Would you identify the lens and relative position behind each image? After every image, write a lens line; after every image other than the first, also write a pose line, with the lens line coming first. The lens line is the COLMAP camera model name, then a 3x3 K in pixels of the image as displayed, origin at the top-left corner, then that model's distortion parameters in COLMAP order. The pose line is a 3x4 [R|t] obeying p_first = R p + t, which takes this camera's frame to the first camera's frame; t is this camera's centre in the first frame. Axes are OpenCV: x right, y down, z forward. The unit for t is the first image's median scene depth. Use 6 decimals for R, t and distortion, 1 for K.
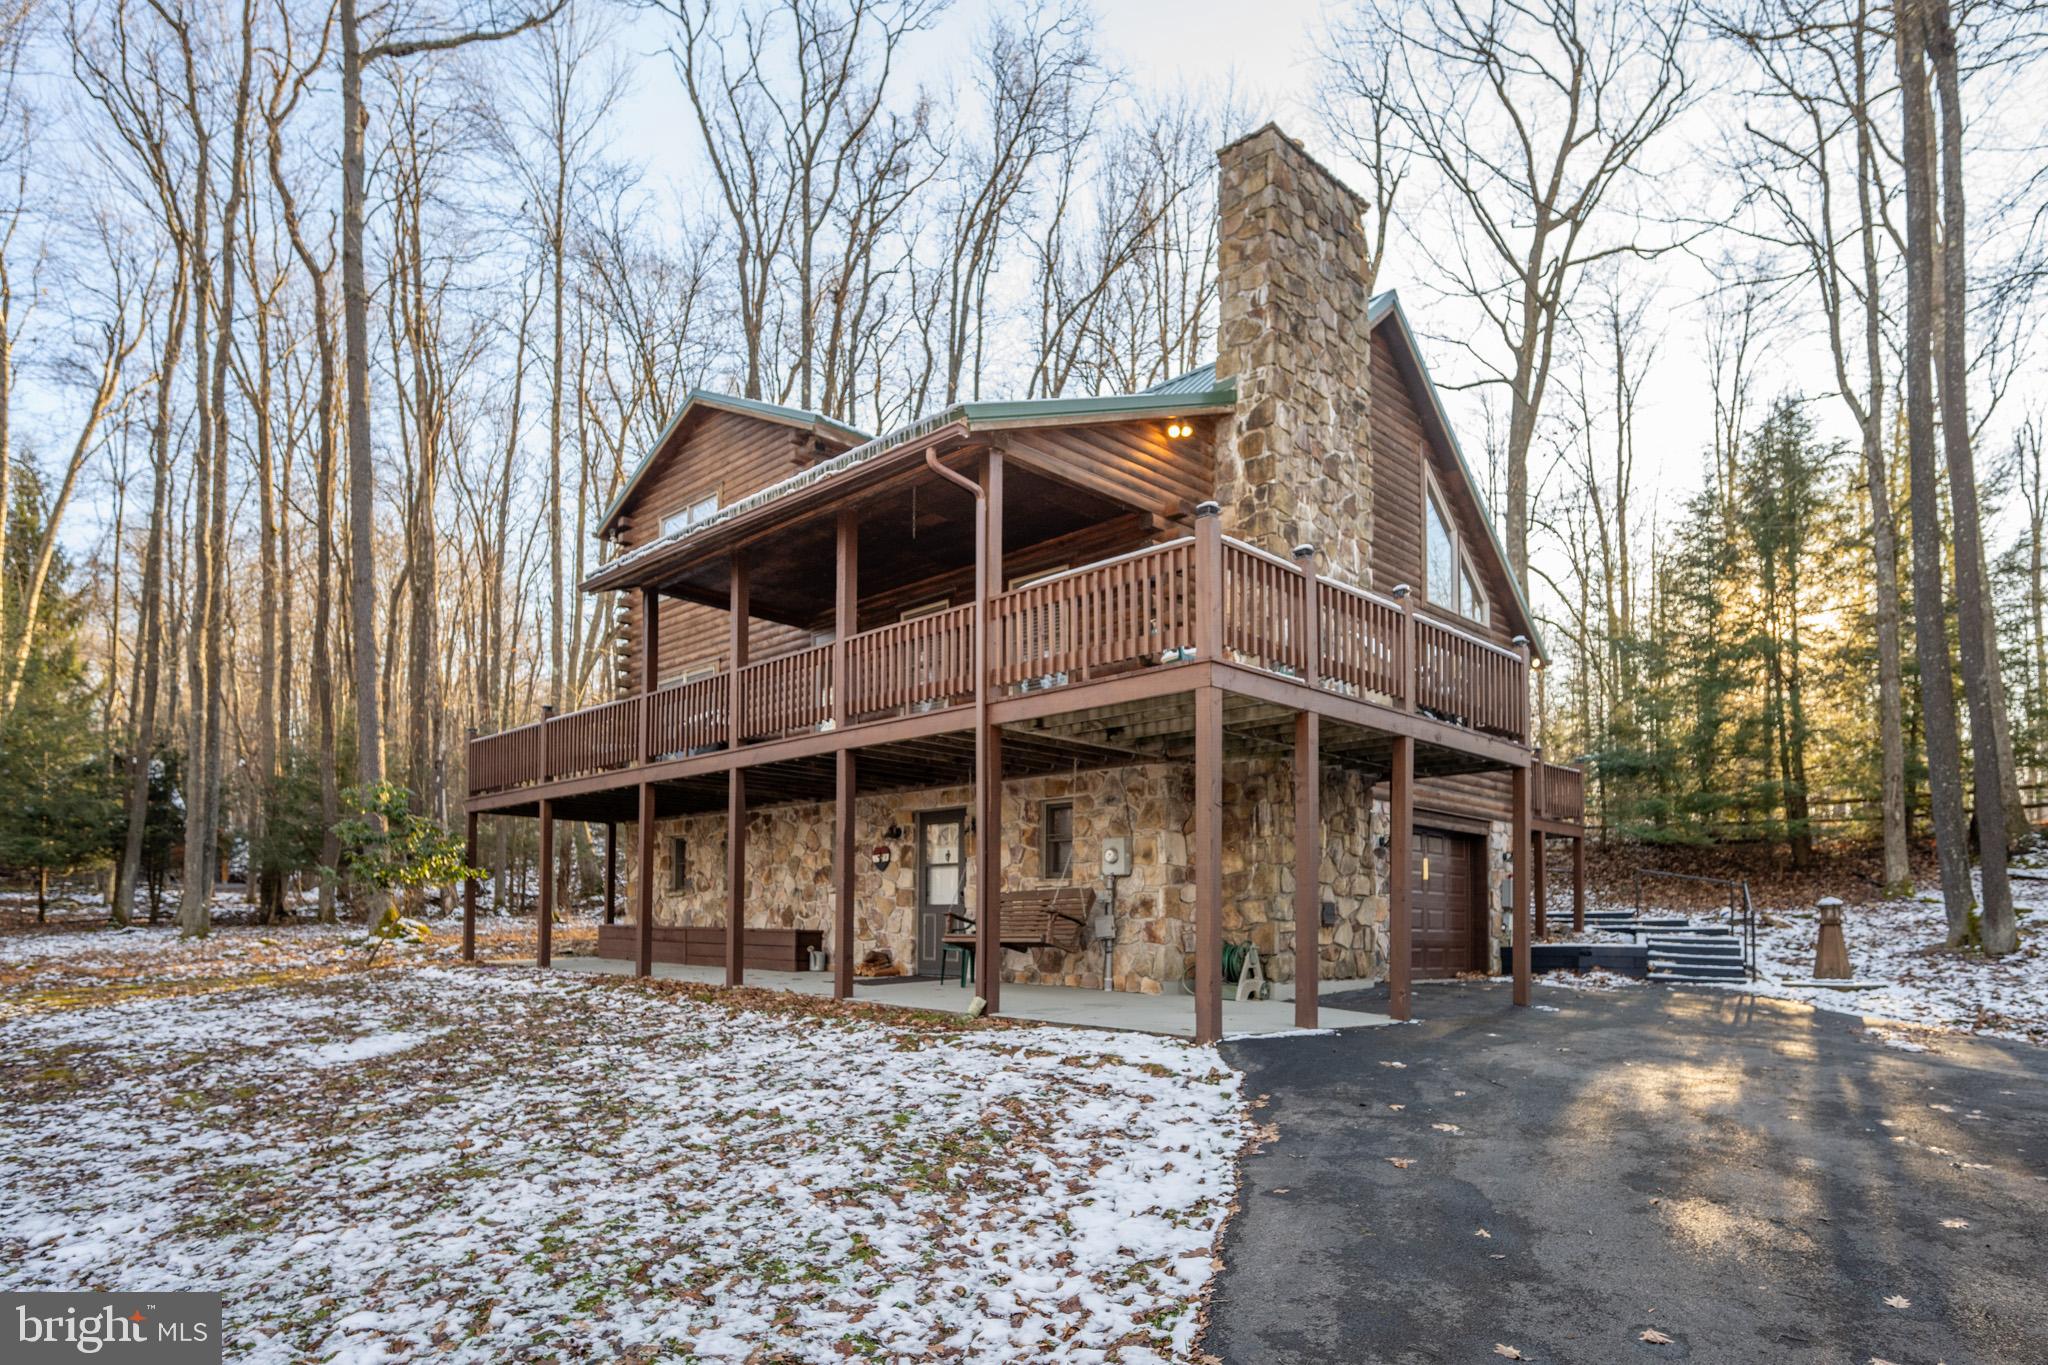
lens RADIAL K [[1171.6, 0, 1024.0], [0, 1171.6, 628.3], [0, 0, 1]] dist [-0.003001, -0.000461]
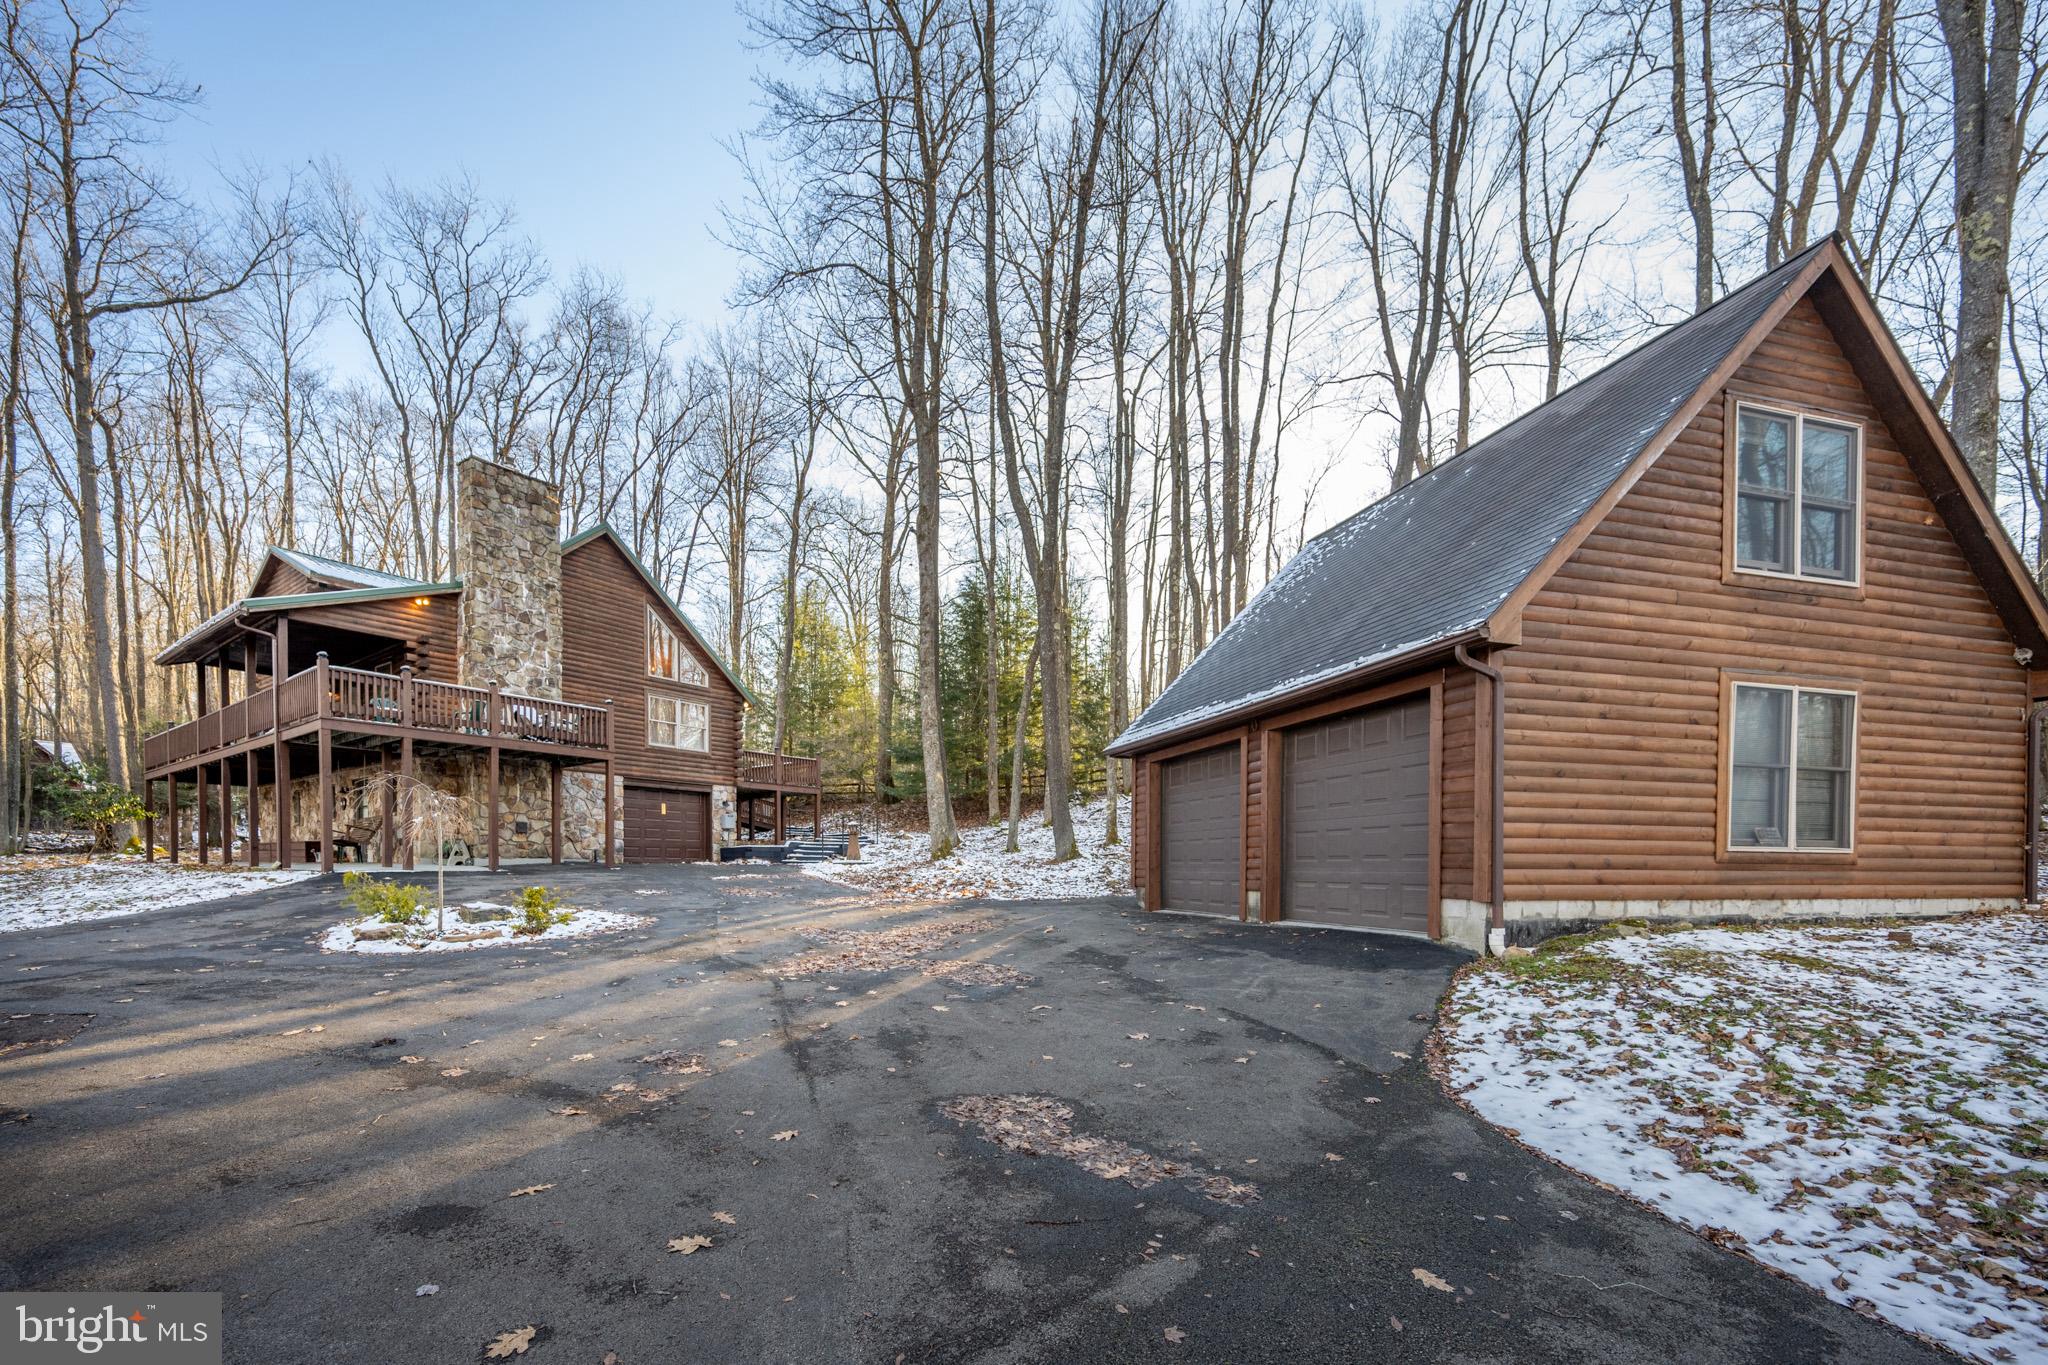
lens RADIAL K [[859.7, 0, 990.8], [0, 859.7, 694.9], [0, 0, 1]] dist [-0.001775, 0.000508]
pose [[0.989023, 0.016277, 0.146863, 0.852181], [-0.024196, 0.998339, 0.052295, -0.097634], [-0.145768, -0.055274, 0.987773, -0.644925]]
